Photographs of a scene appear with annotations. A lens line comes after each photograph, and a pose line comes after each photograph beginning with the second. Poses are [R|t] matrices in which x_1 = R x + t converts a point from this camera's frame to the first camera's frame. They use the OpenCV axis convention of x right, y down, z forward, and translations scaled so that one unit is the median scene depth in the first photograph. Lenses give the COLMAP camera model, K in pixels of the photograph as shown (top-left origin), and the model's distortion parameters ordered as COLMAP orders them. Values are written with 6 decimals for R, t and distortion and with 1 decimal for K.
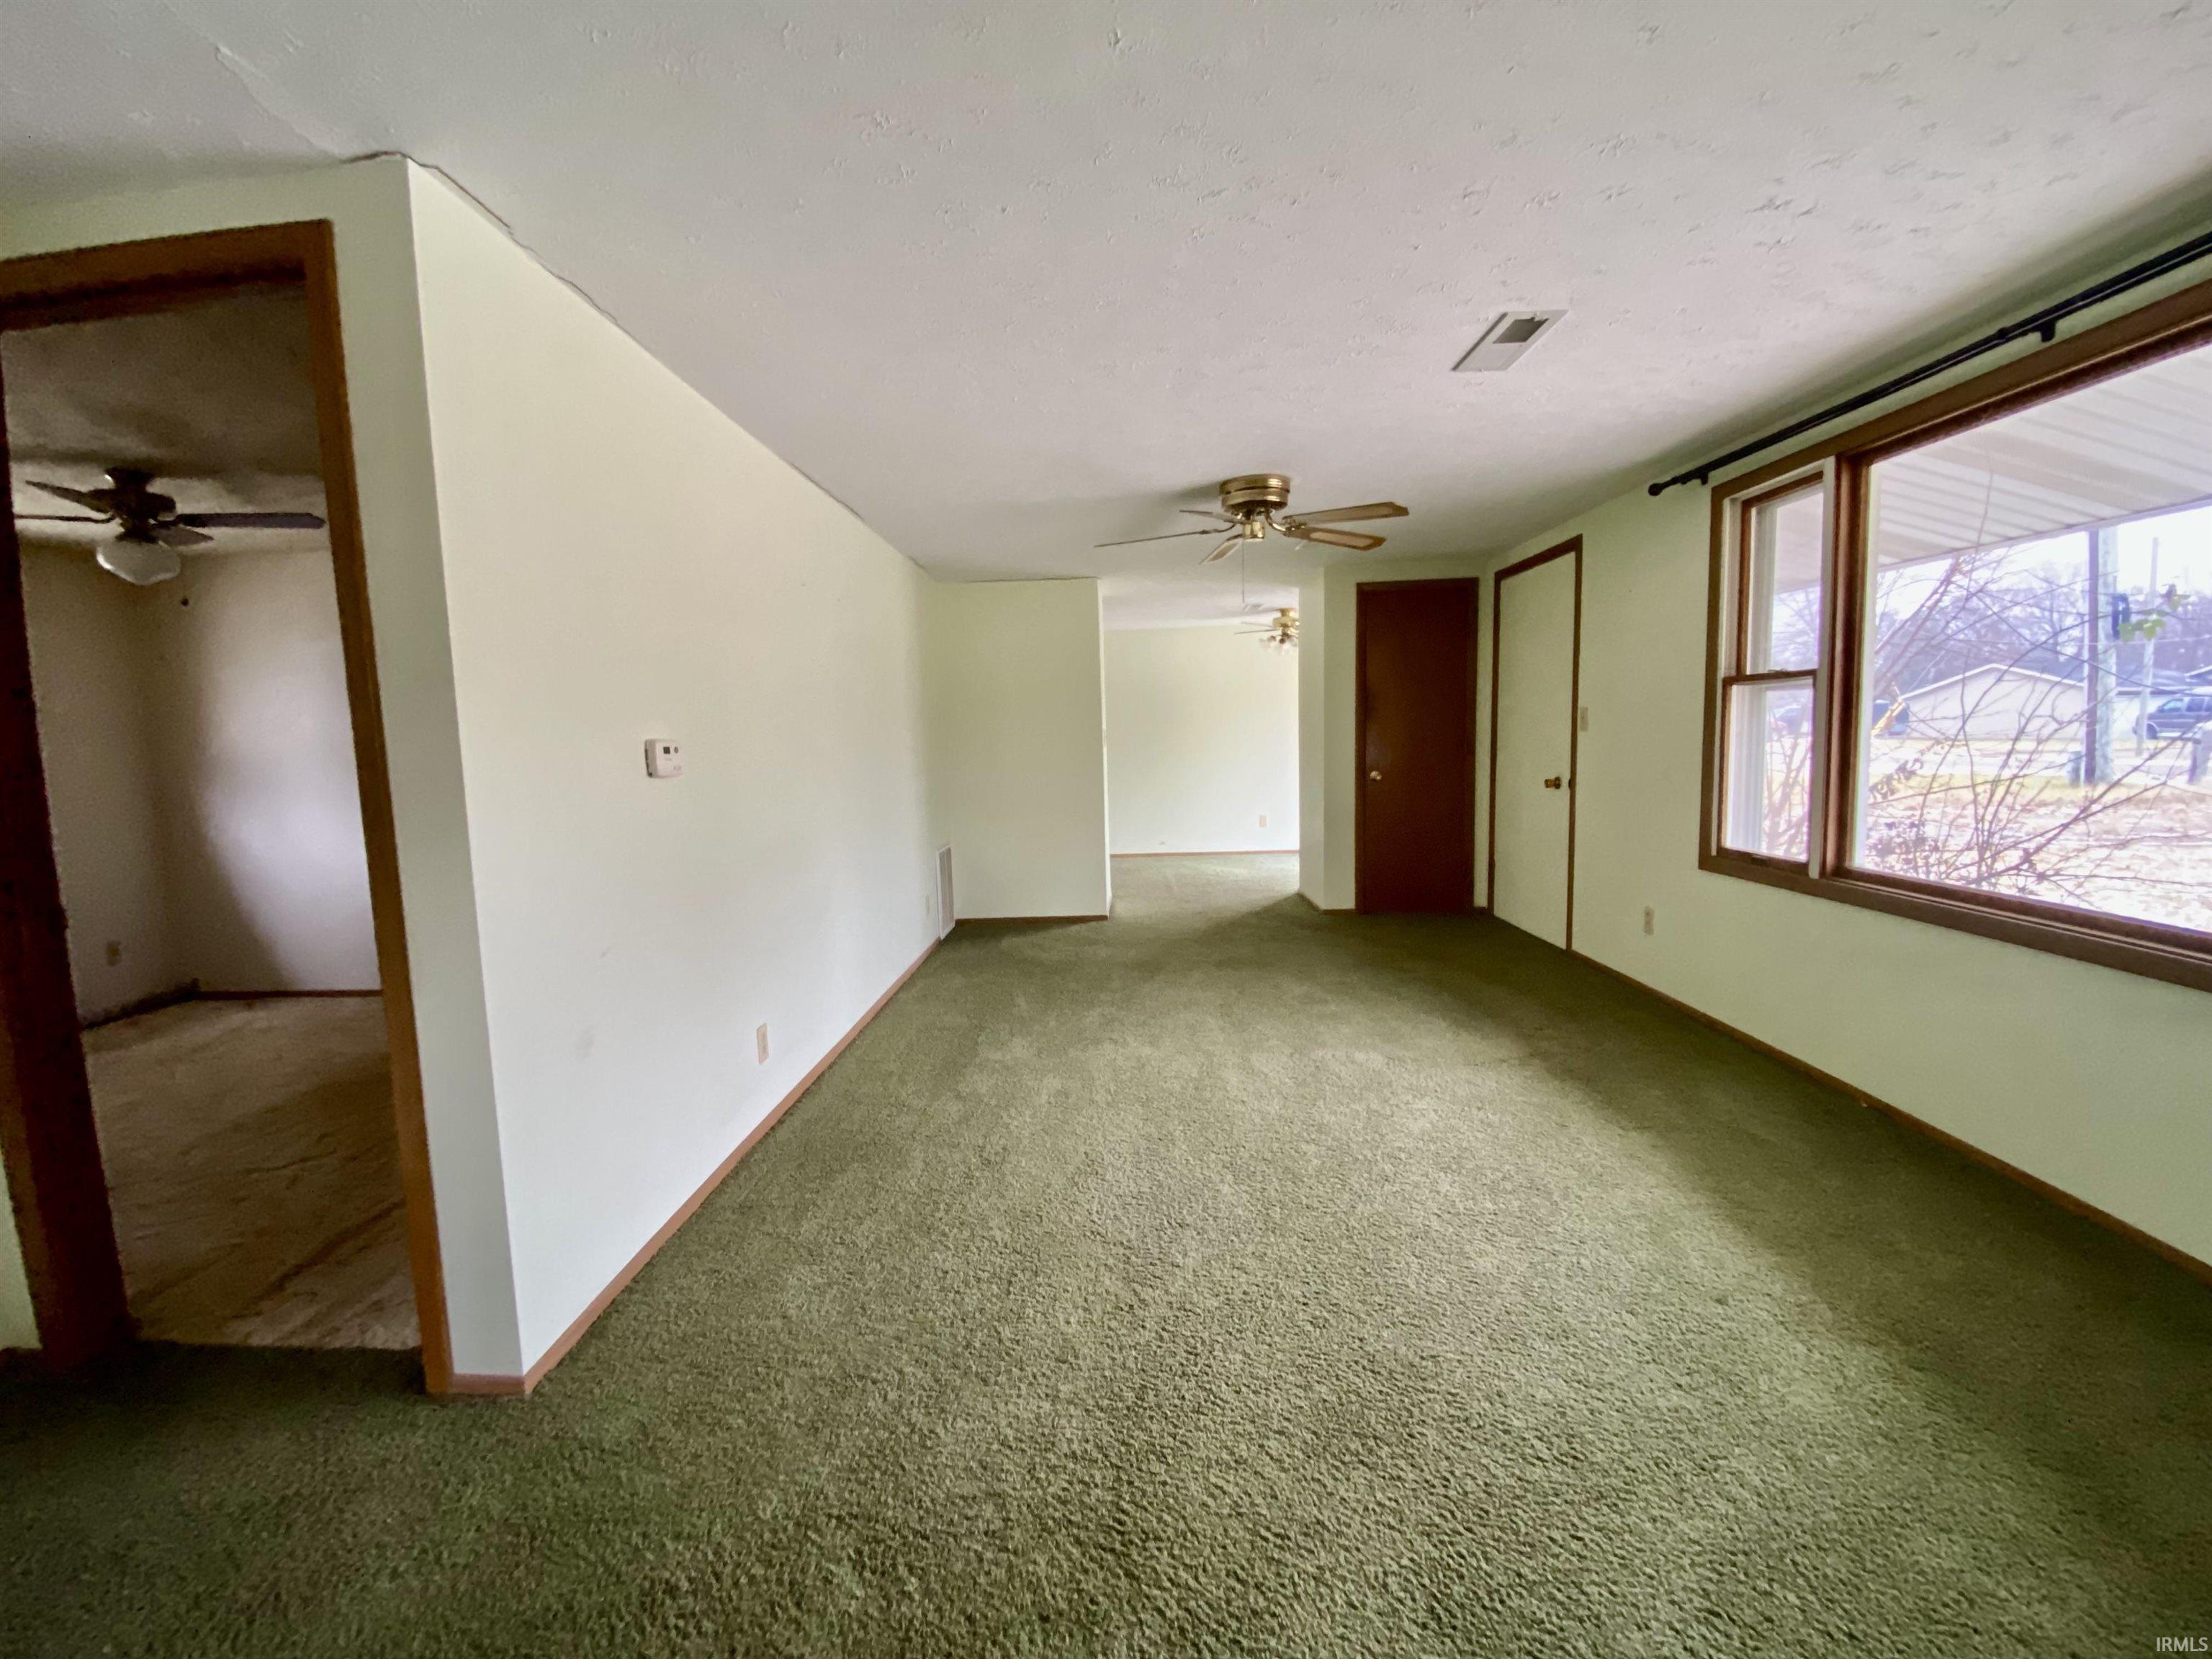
lens RADIAL K [[898.7, 0, 1091.9], [0, 898.7, 834.3], [0, 0, 1]] dist [0.001280, -0.014025]
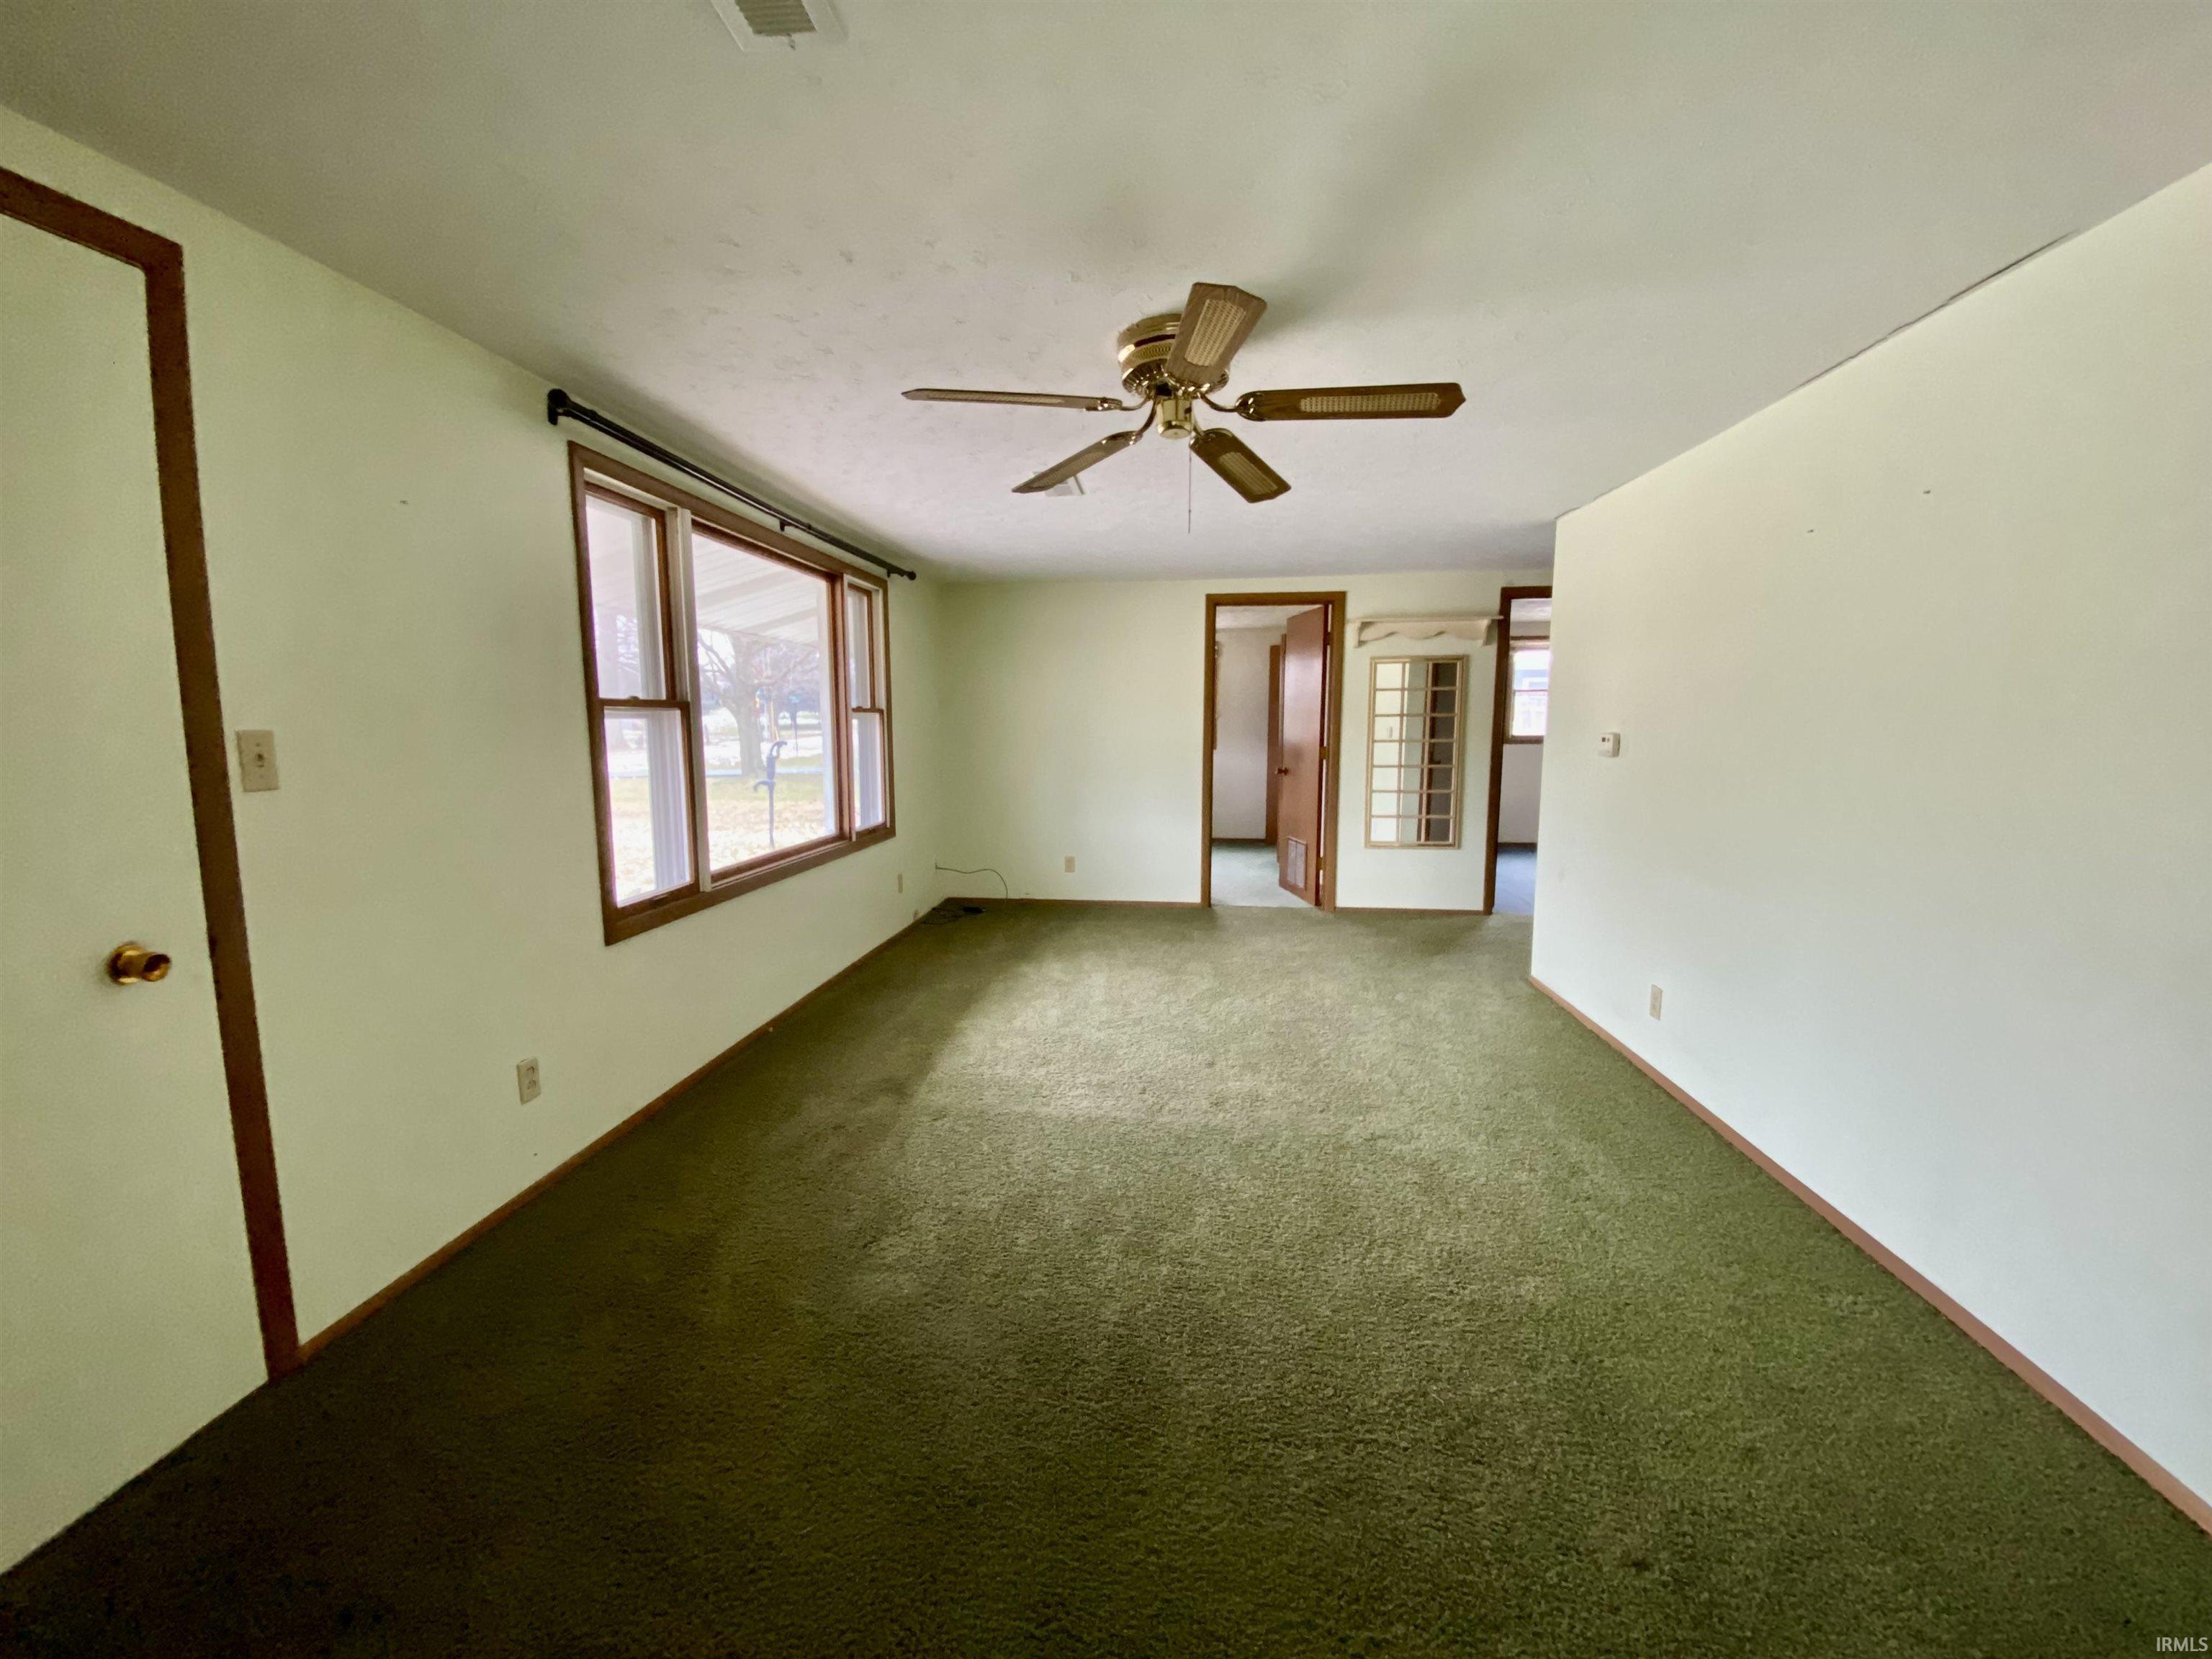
lens RADIAL K [[898.7, 0, 1091.9], [0, 898.7, 834.3], [0, 0, 1]] dist [0.001280, -0.014025]
pose [[-0.996323, 0.021488, 0.082938, 0.227279], [0.039873, 0.973109, 0.226867, -0.241582], [-0.075833, 0.229340, -0.970388, 1.927145]]
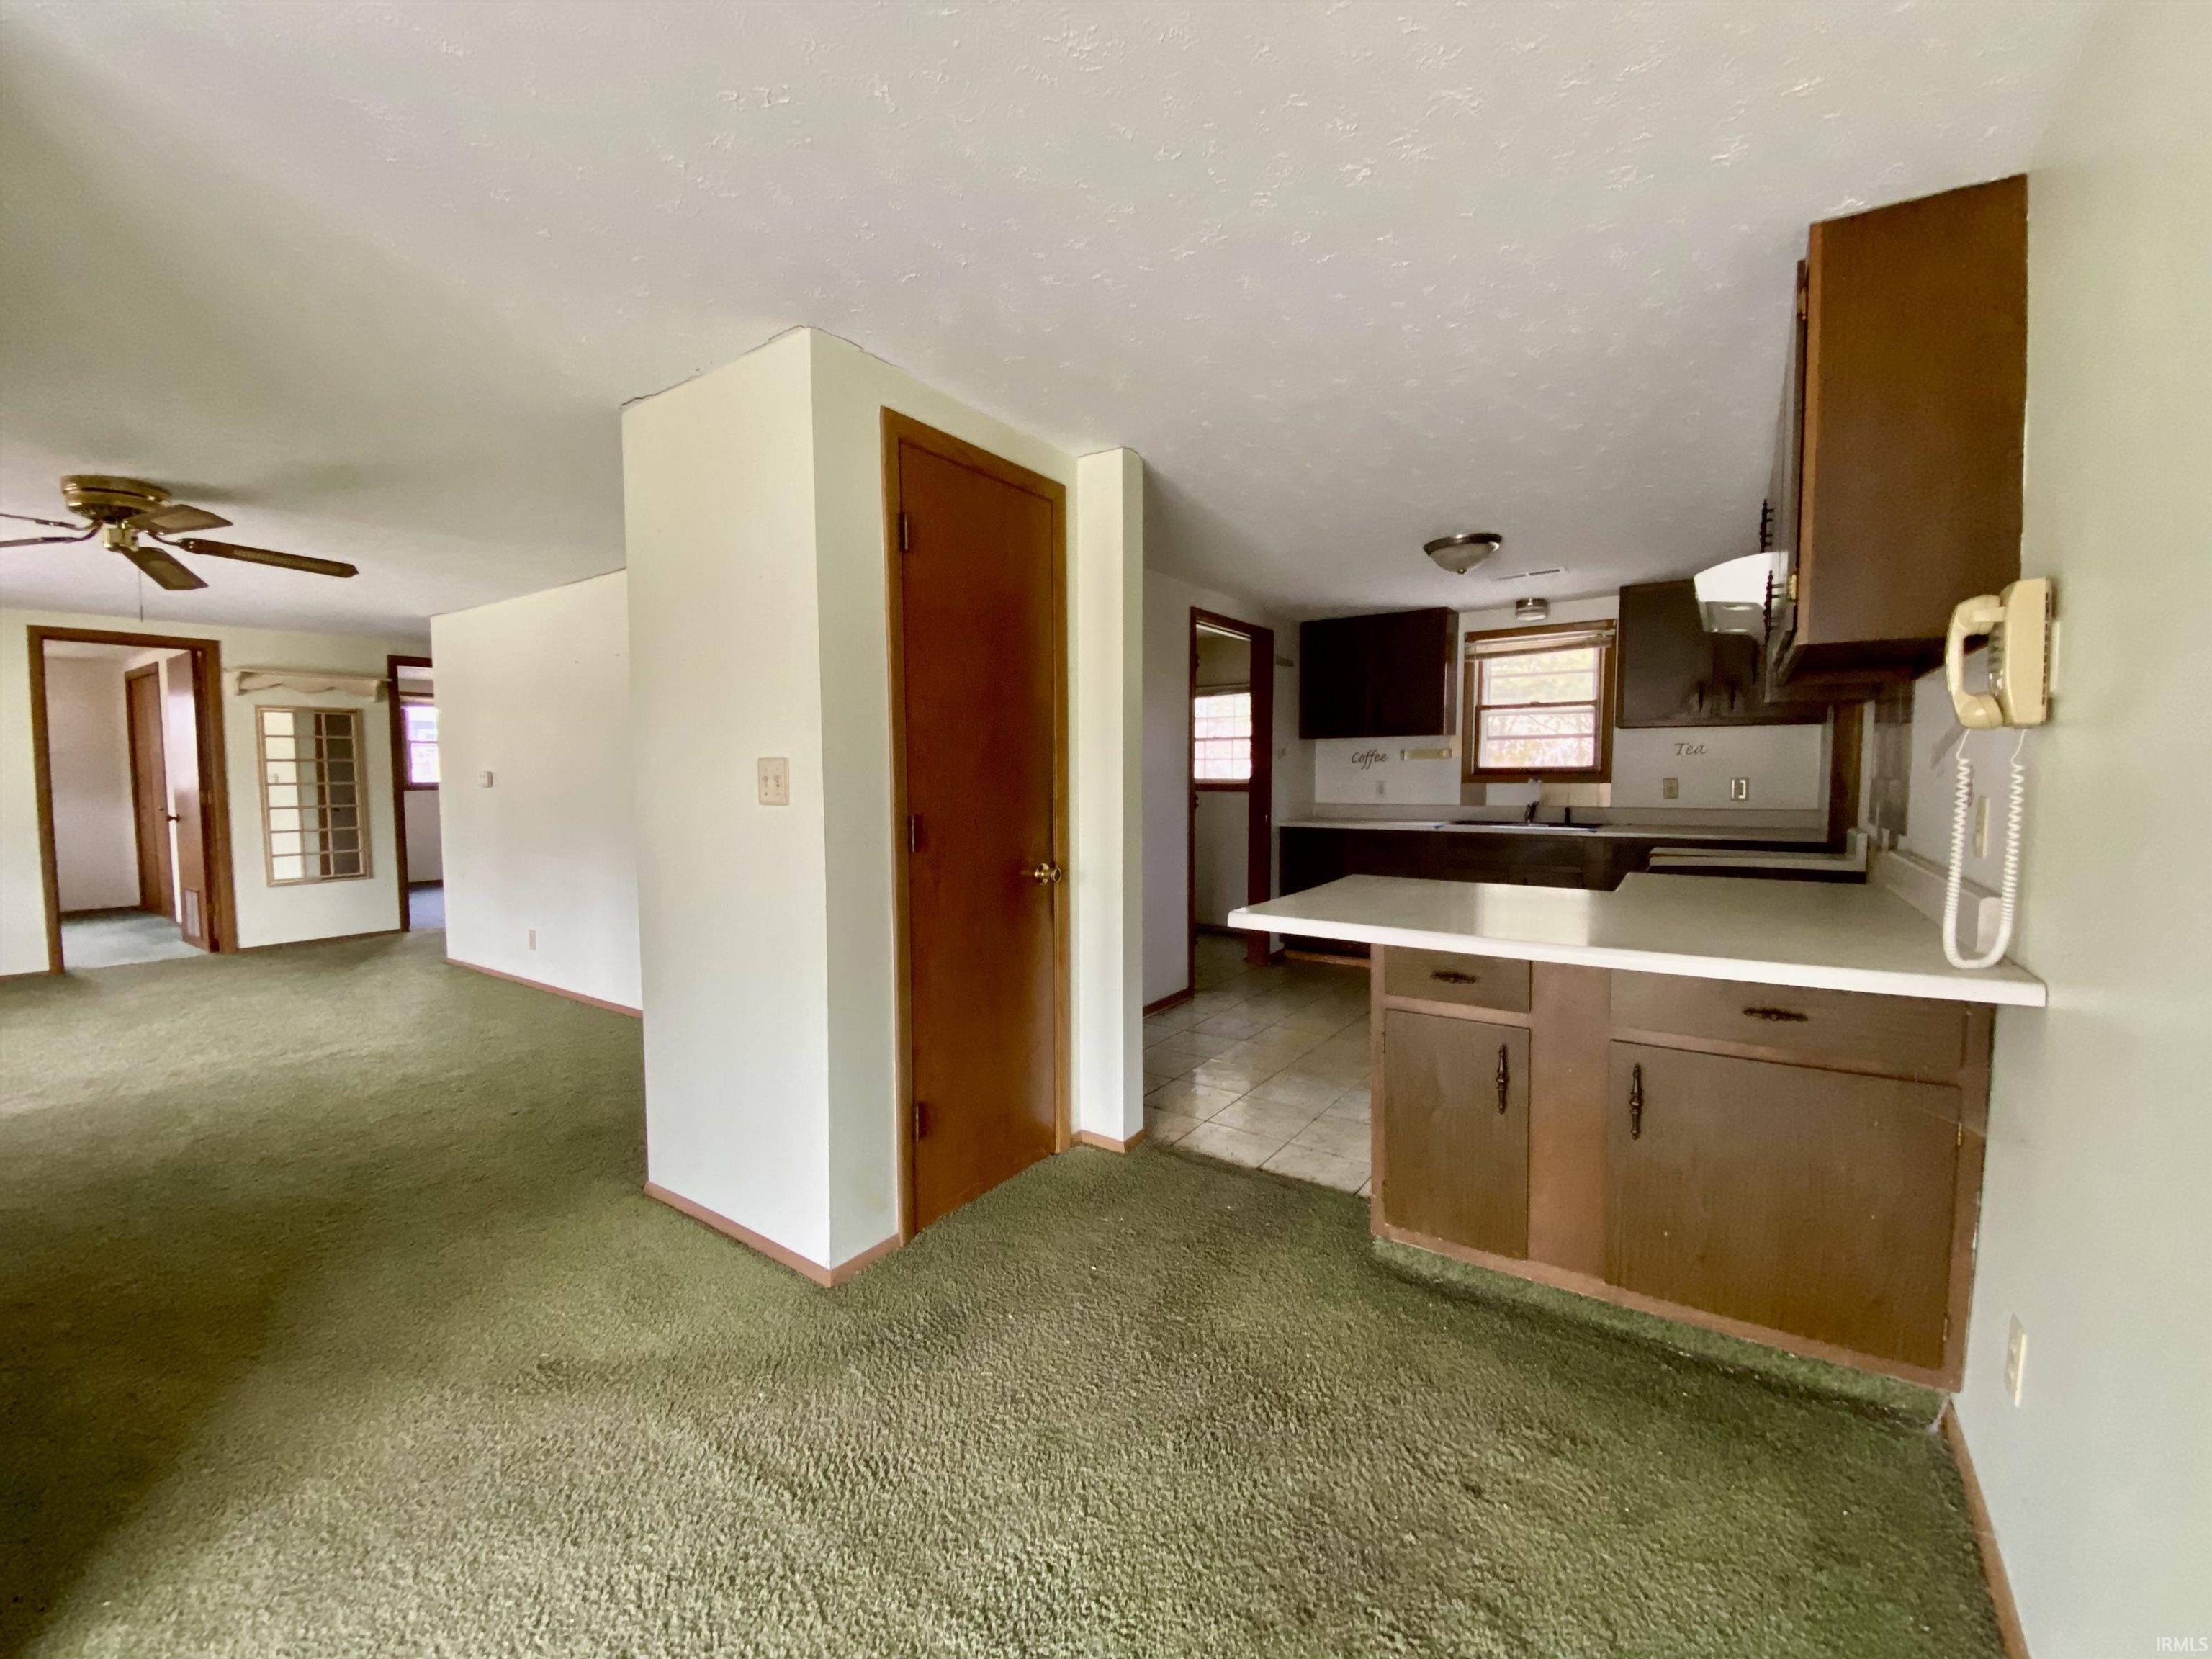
lens RADIAL K [[898.7, 0, 1091.9], [0, 898.7, 834.3], [0, 0, 1]] dist [0.001280, -0.014025]
pose [[-0.537621, 0.086426, -0.838745, 0.477481], [-0.072742, 0.986271, 0.148253, -0.298503], [0.840043, 0.140716, -0.523953, 2.612331]]
